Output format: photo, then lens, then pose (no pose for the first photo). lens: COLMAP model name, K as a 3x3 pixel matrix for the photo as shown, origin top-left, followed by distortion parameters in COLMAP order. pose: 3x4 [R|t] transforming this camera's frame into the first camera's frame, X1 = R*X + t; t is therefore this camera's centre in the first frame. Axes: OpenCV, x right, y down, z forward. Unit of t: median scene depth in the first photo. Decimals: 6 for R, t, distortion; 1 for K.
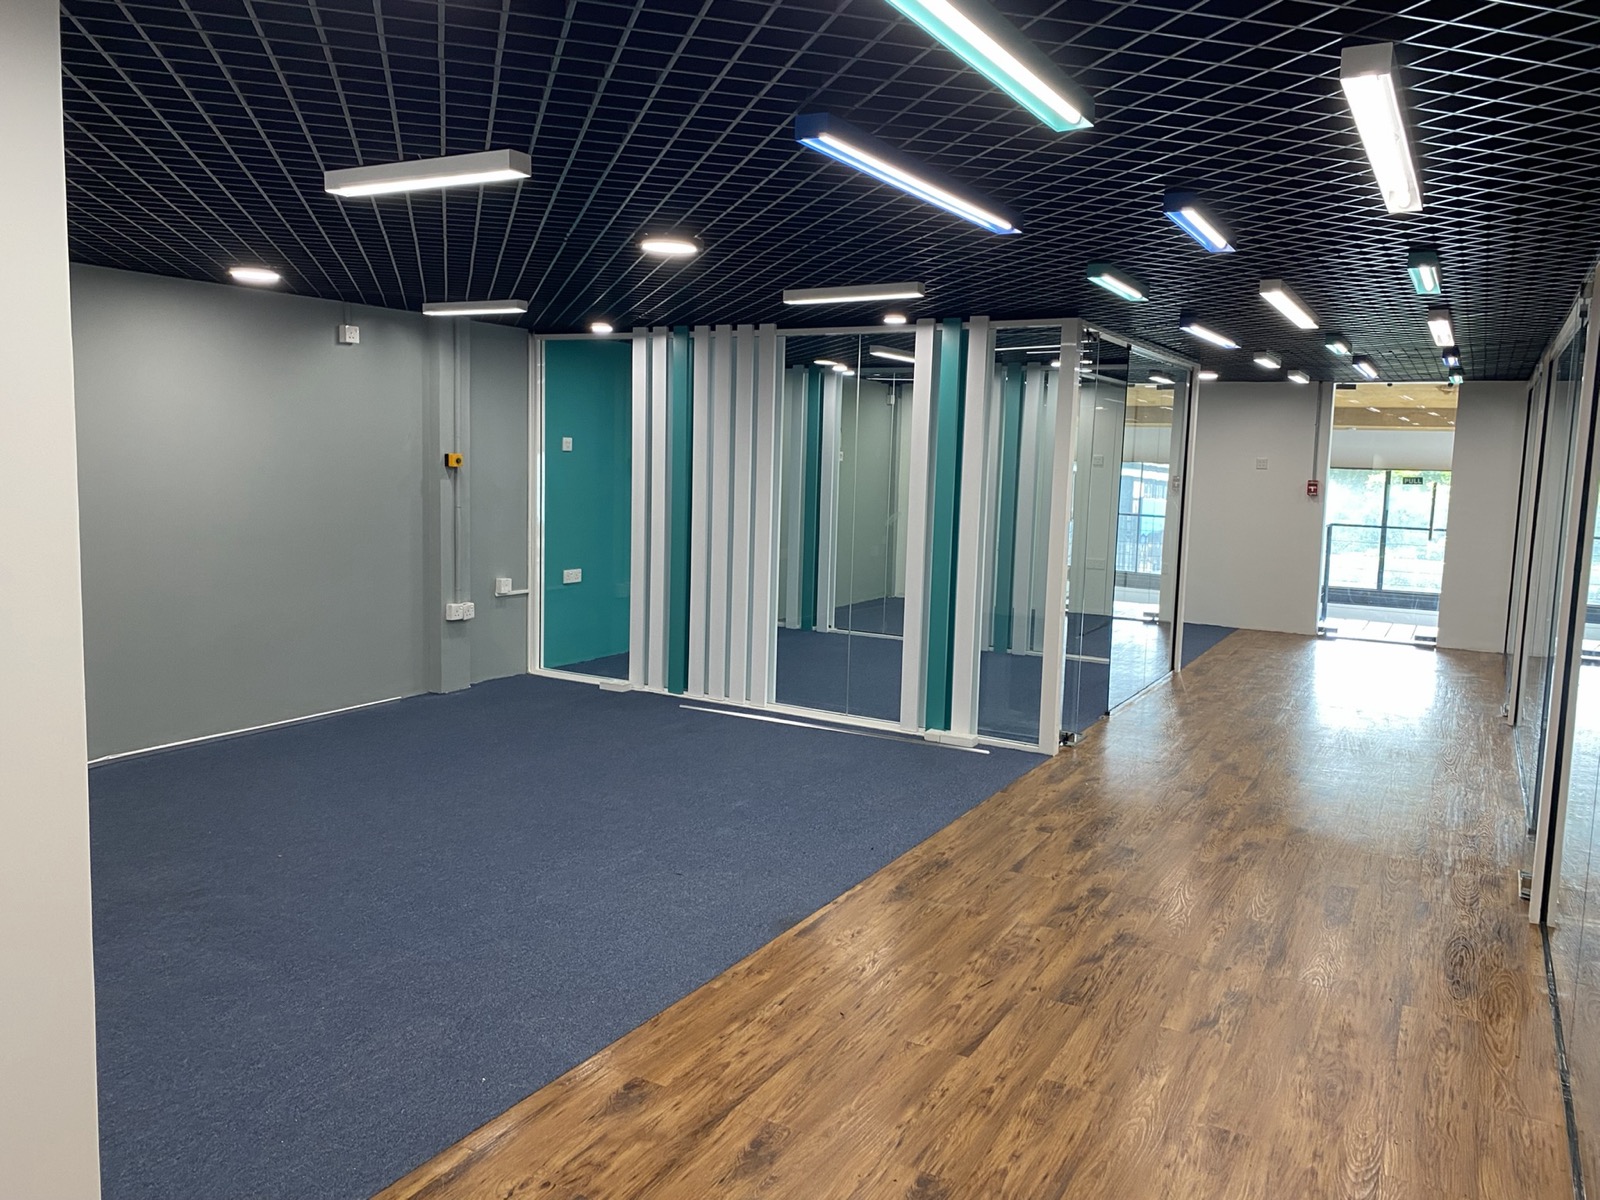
lens RADIAL K [[1233.5, 0, 800.3], [0, 1233.5, 593.0], [0, 0, 1]] dist [0.058700, -0.067221]
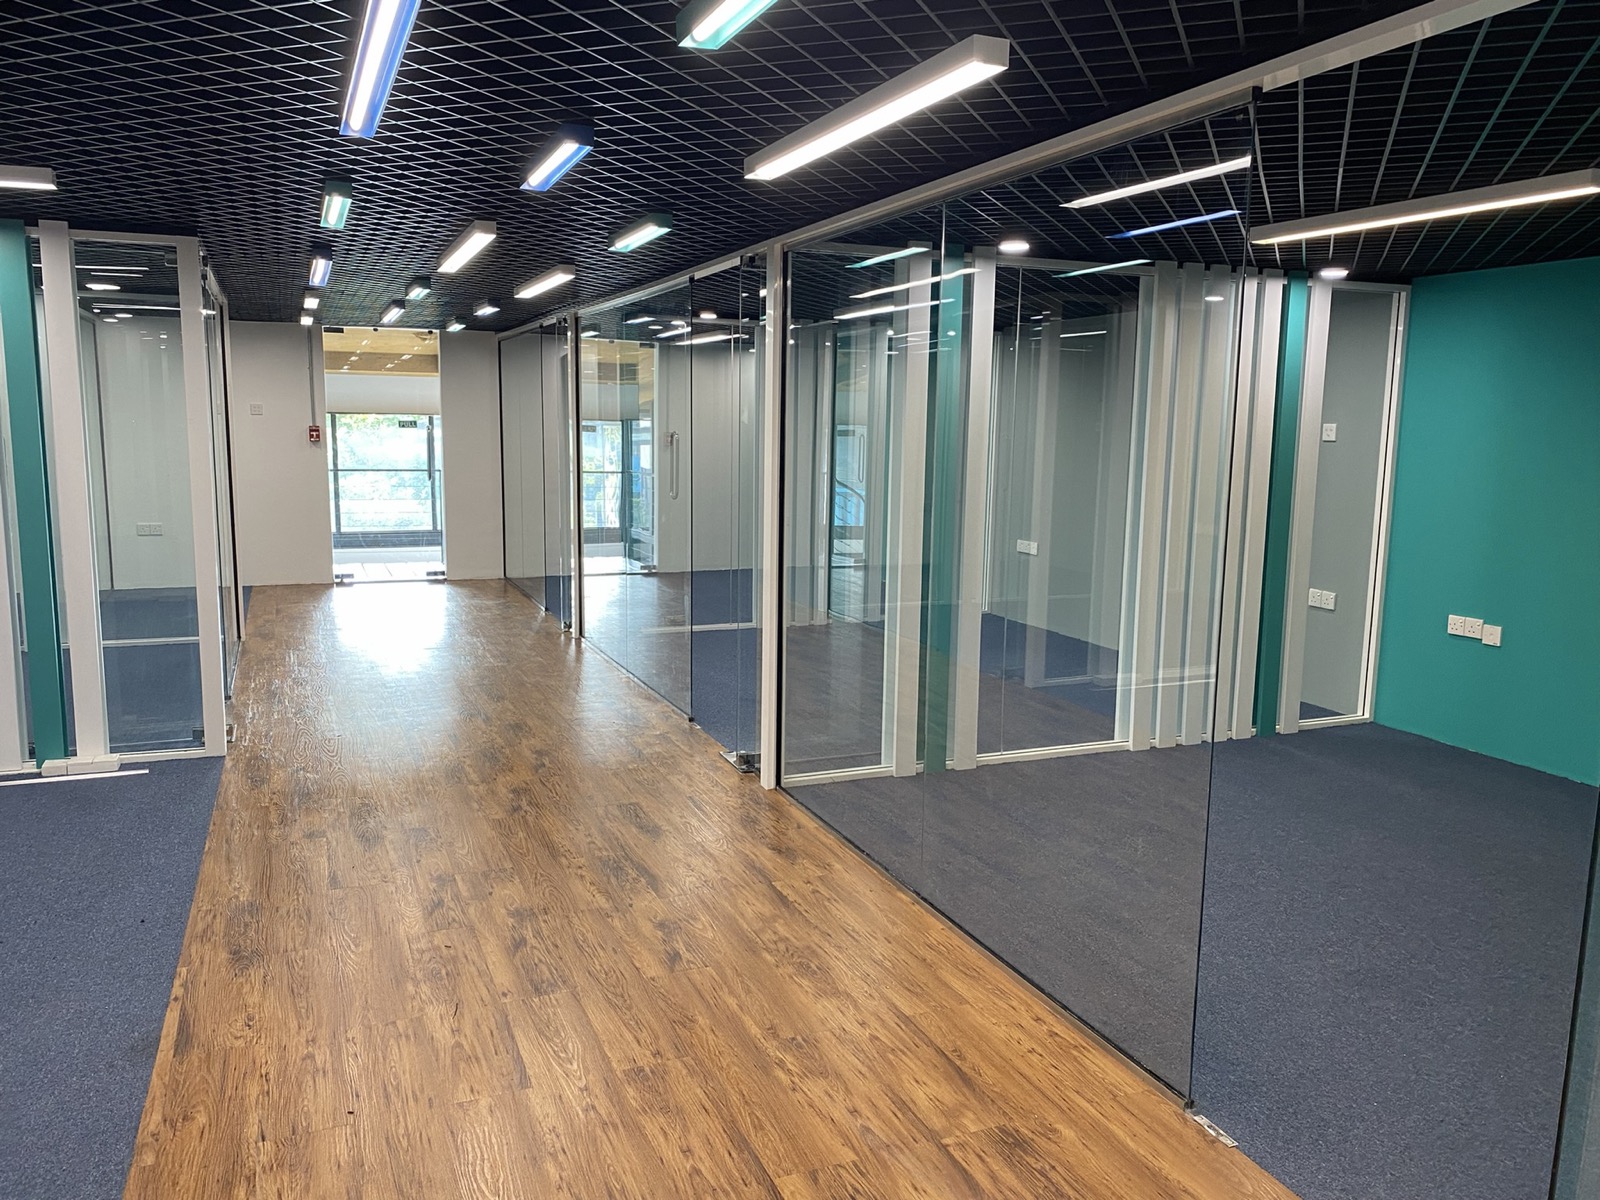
lens RADIAL K [[1233.5, 0, 813.5], [0, 1233.5, 600.3], [0, 0, 1]] dist [0.058700, -0.067221]
pose [[0.626347, -0.135340, 0.767706, -0.113806], [0.096756, 0.990696, 0.095711, -0.010930], [-0.773516, 0.014332, 0.633614, 0.084858]]
